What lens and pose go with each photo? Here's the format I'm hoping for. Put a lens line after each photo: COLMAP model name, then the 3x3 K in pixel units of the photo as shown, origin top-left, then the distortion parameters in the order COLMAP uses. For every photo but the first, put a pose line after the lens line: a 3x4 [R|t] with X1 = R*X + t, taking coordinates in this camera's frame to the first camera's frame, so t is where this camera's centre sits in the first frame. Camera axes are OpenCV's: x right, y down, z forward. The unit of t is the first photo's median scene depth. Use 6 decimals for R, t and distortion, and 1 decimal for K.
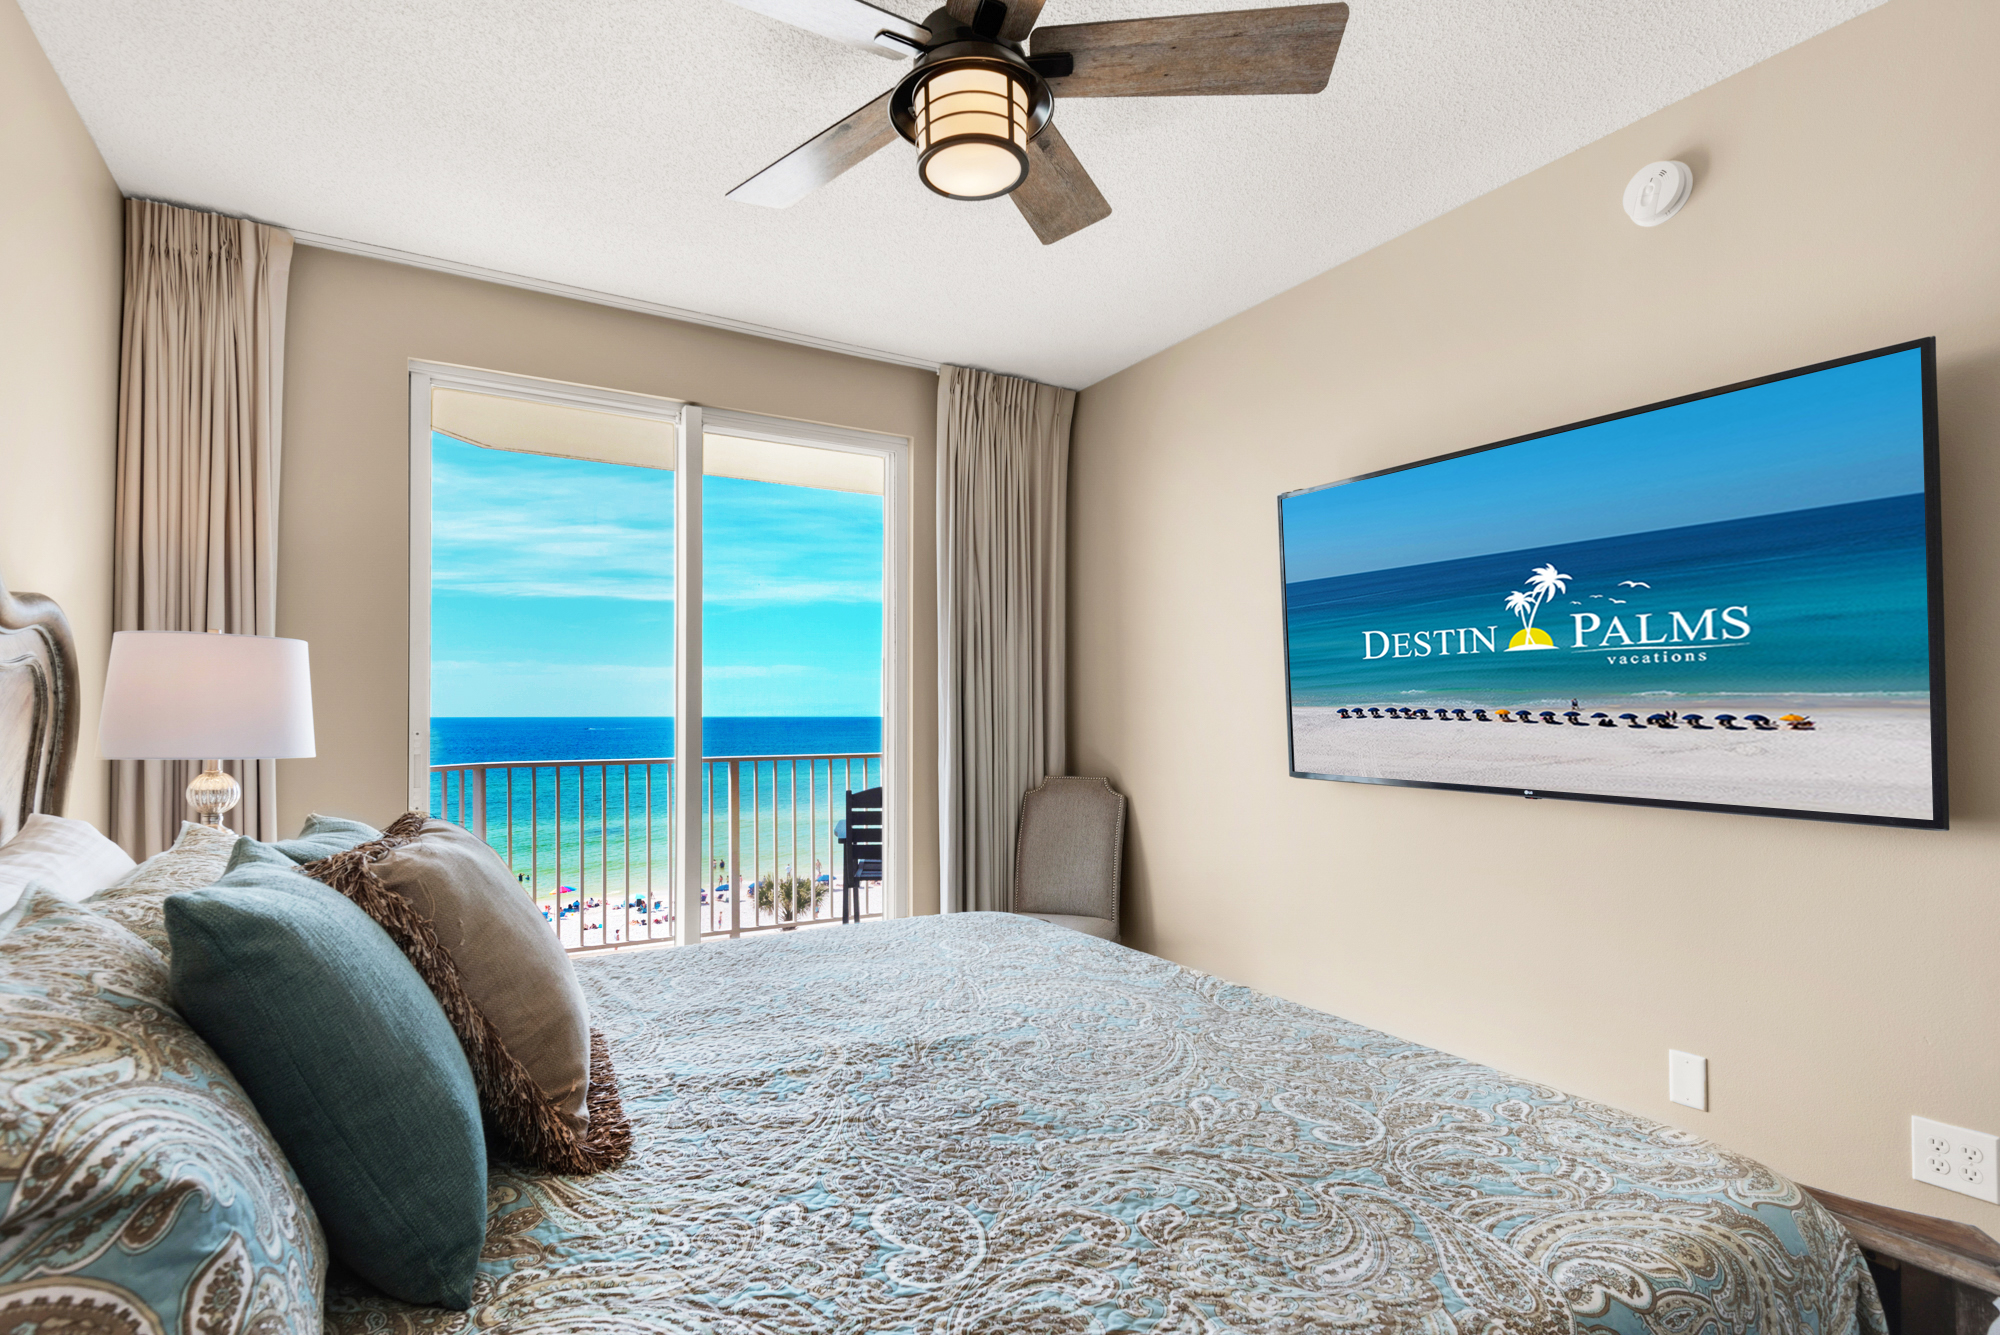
lens RADIAL K [[982.9, 0, 995.9], [0, 982.9, 700.2], [0, 0, 1]] dist [-0.000563, 0.000004]
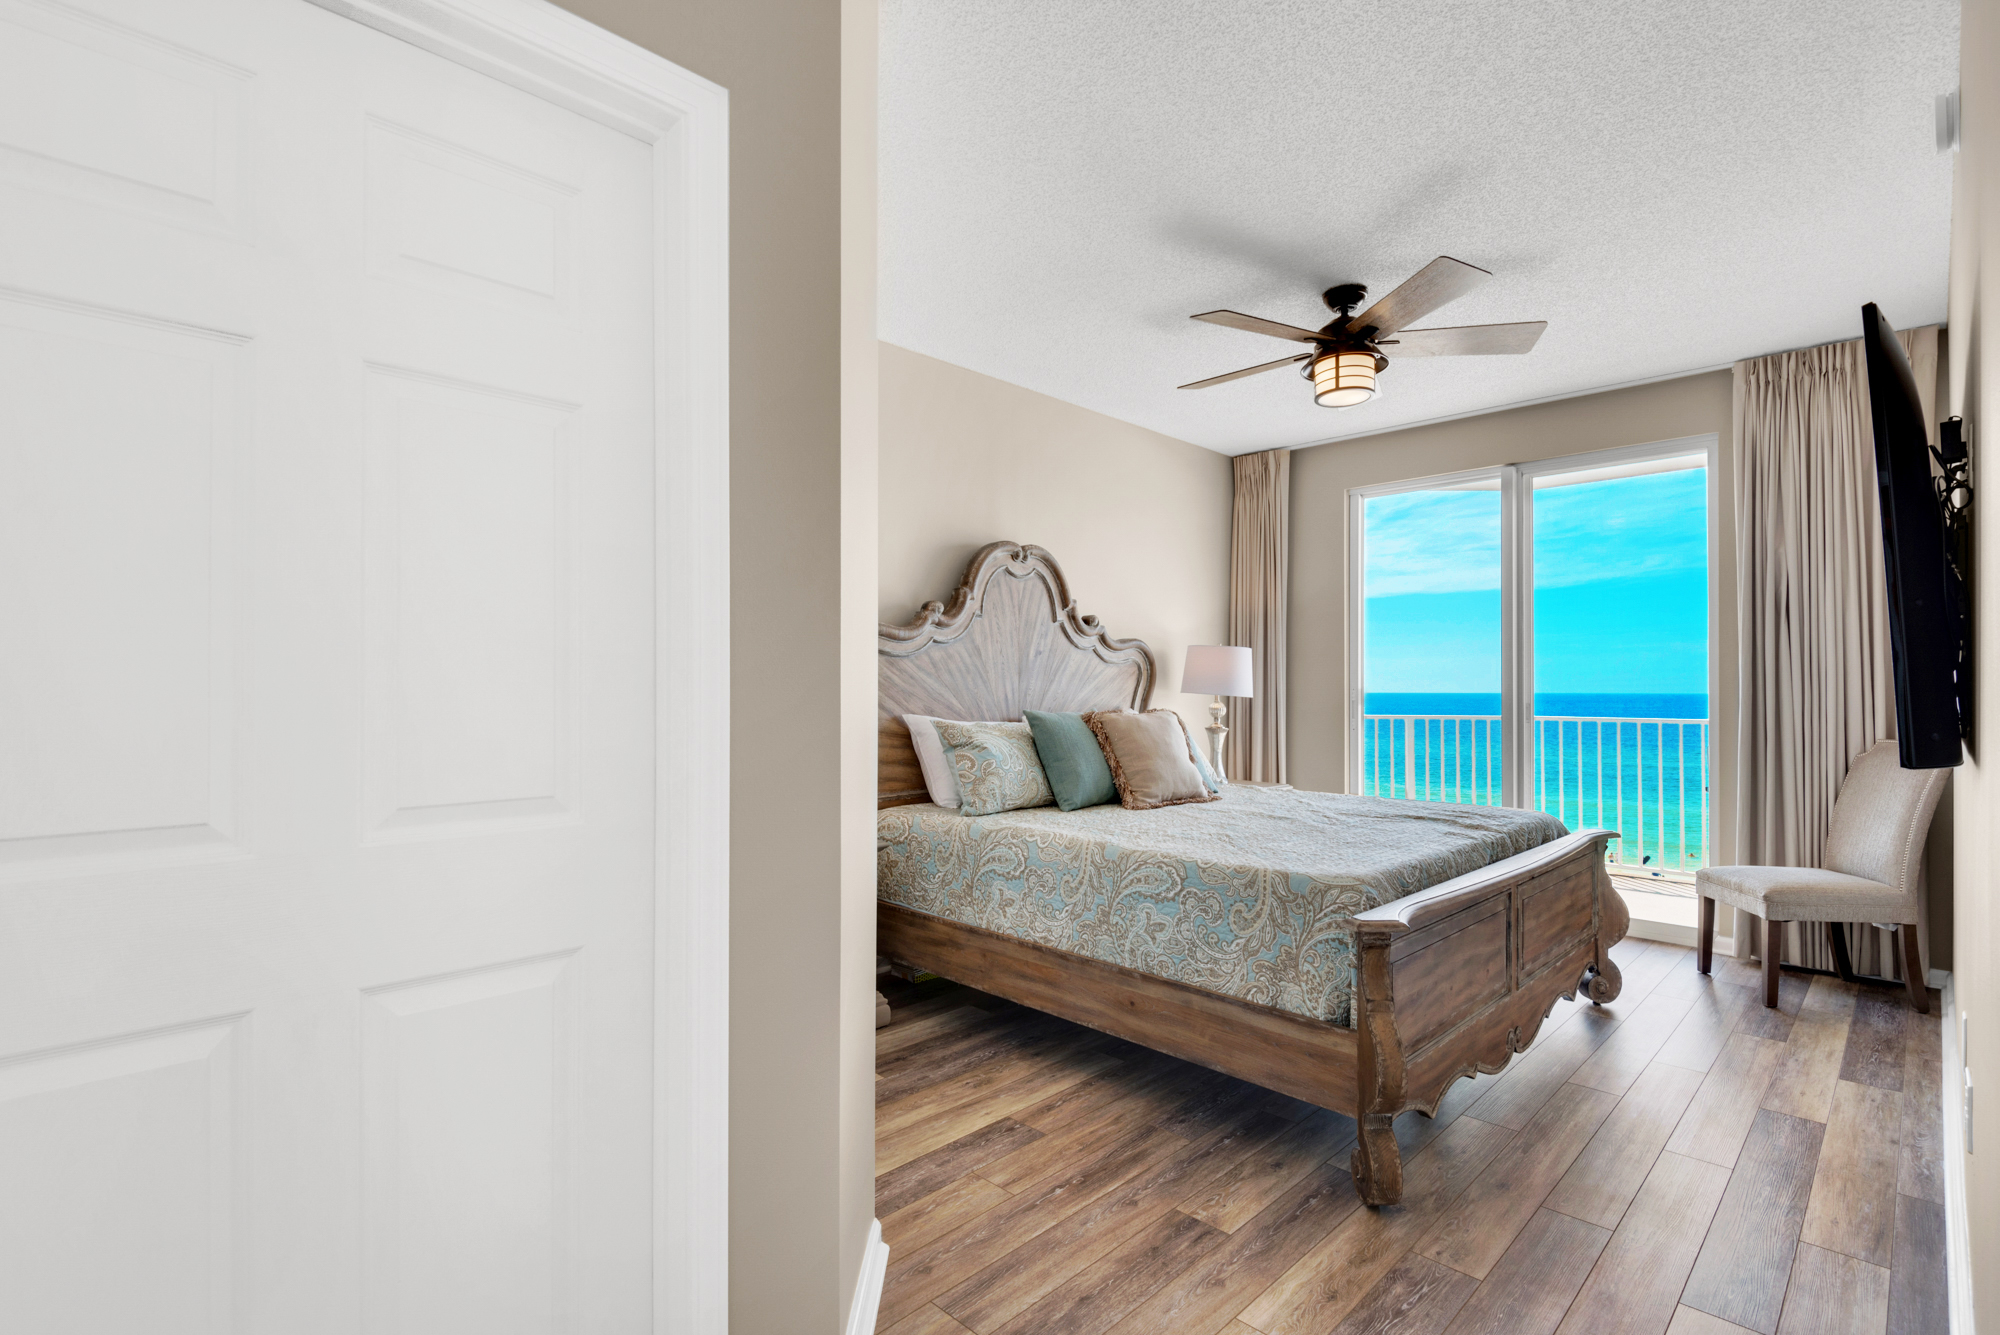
lens RADIAL K [[971.9, 0, 948.4], [0, 971.9, 669.9], [0, 0, 1]] dist [-0.000997, -0.017305]
pose [[0.220017, -0.021227, -0.975265, 1.081614], [0.009582, 0.999762, -0.019599, 0.025832], [0.975449, -0.005033, 0.220168, -0.151929]]
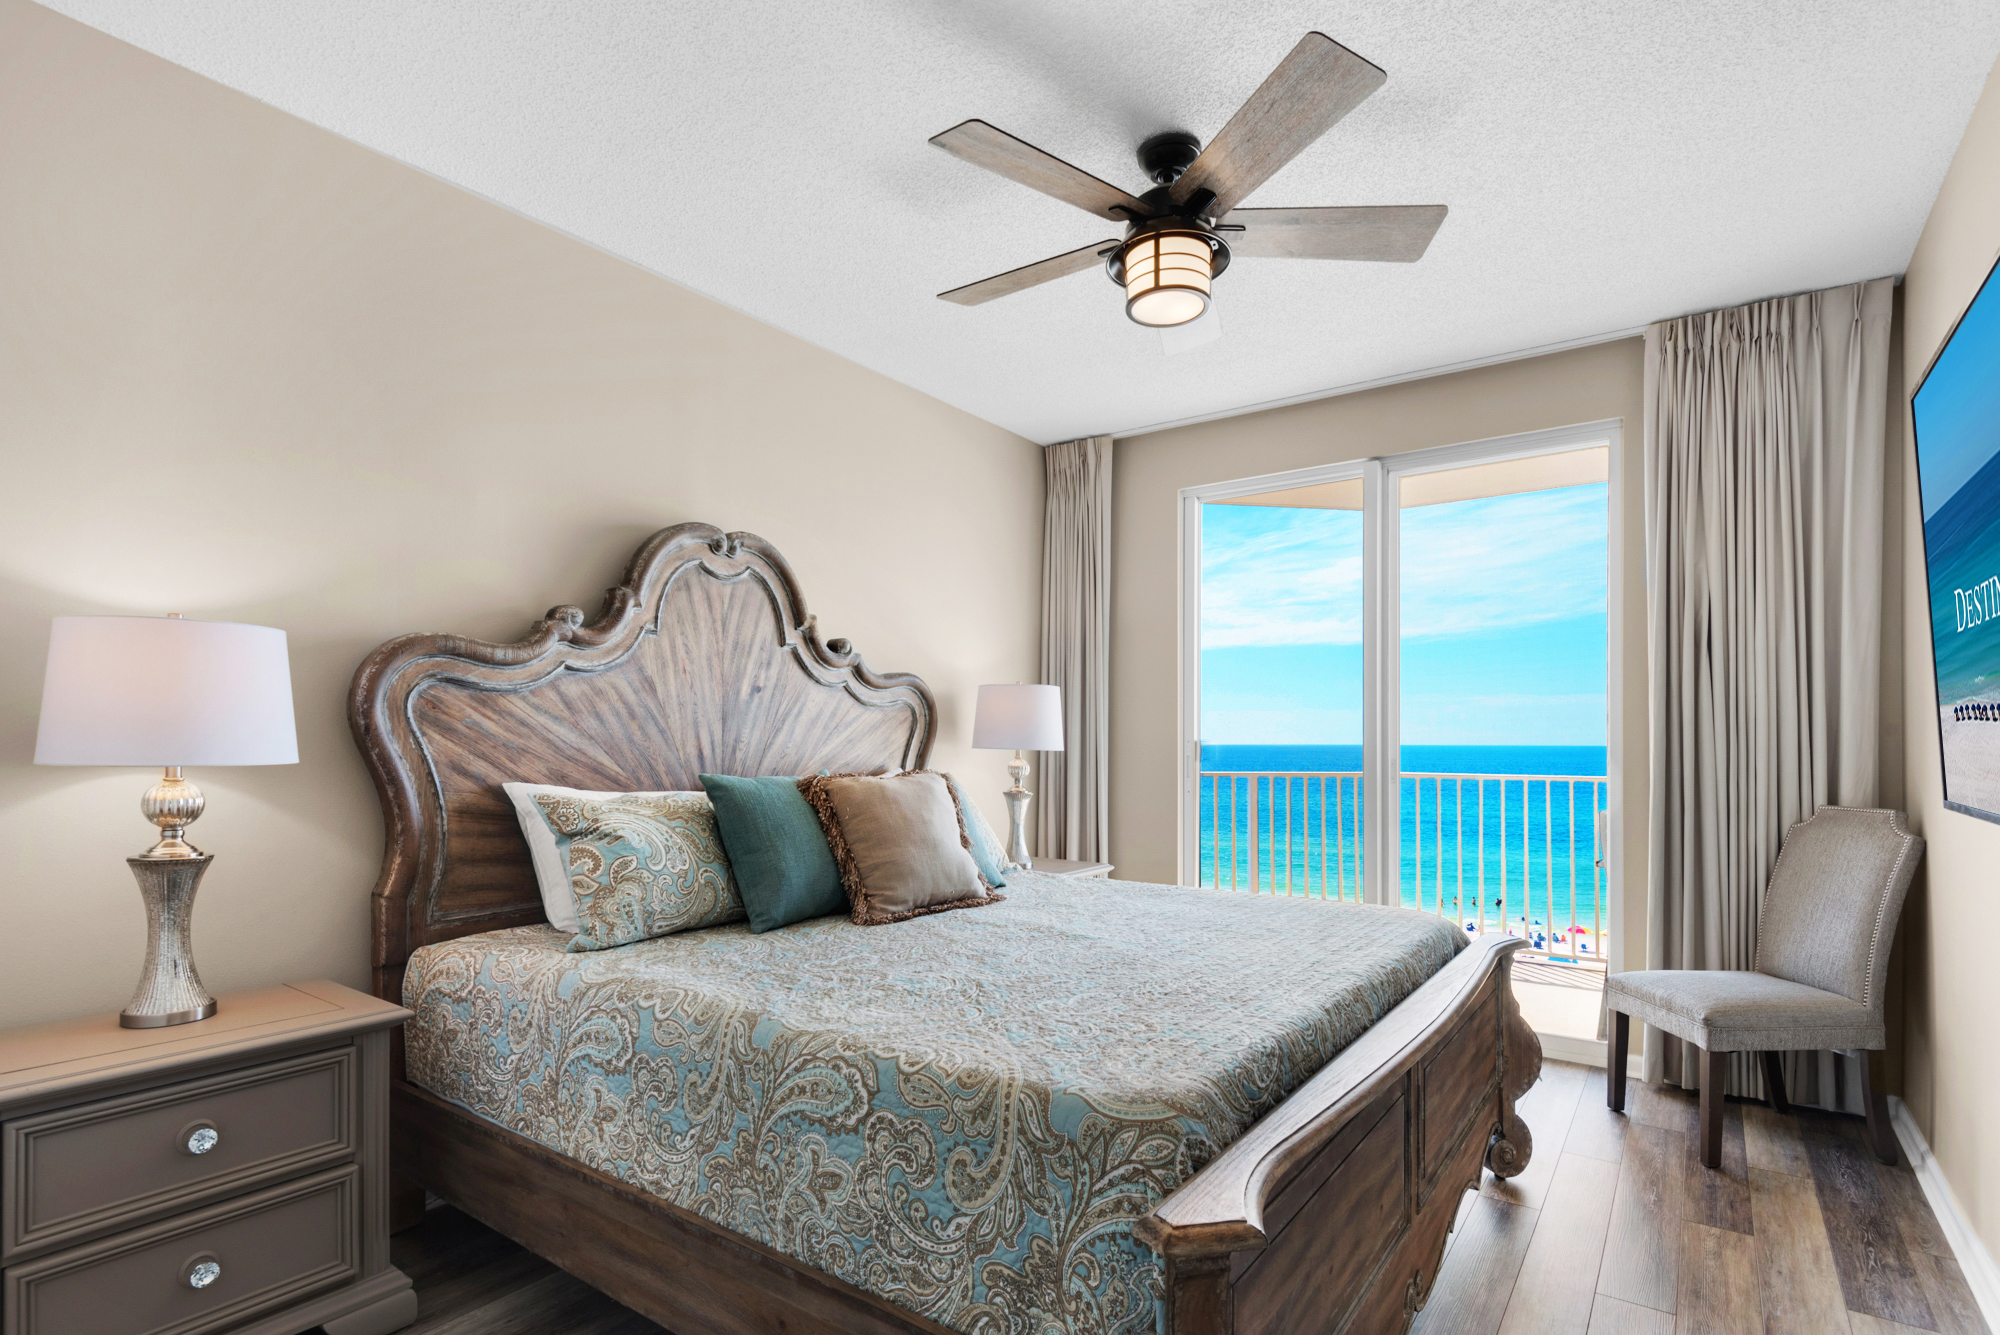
lens RADIAL K [[986.8, 0, 992.1], [0, 986.8, 717.3], [0, 0, 1]] dist [0.002185, -0.019880]
pose [[0.398564, -0.023339, -0.916844, 0.679852], [0.010124, 0.999727, -0.021048, 0.025901], [0.917085, -0.000893, 0.398691, 0.154141]]
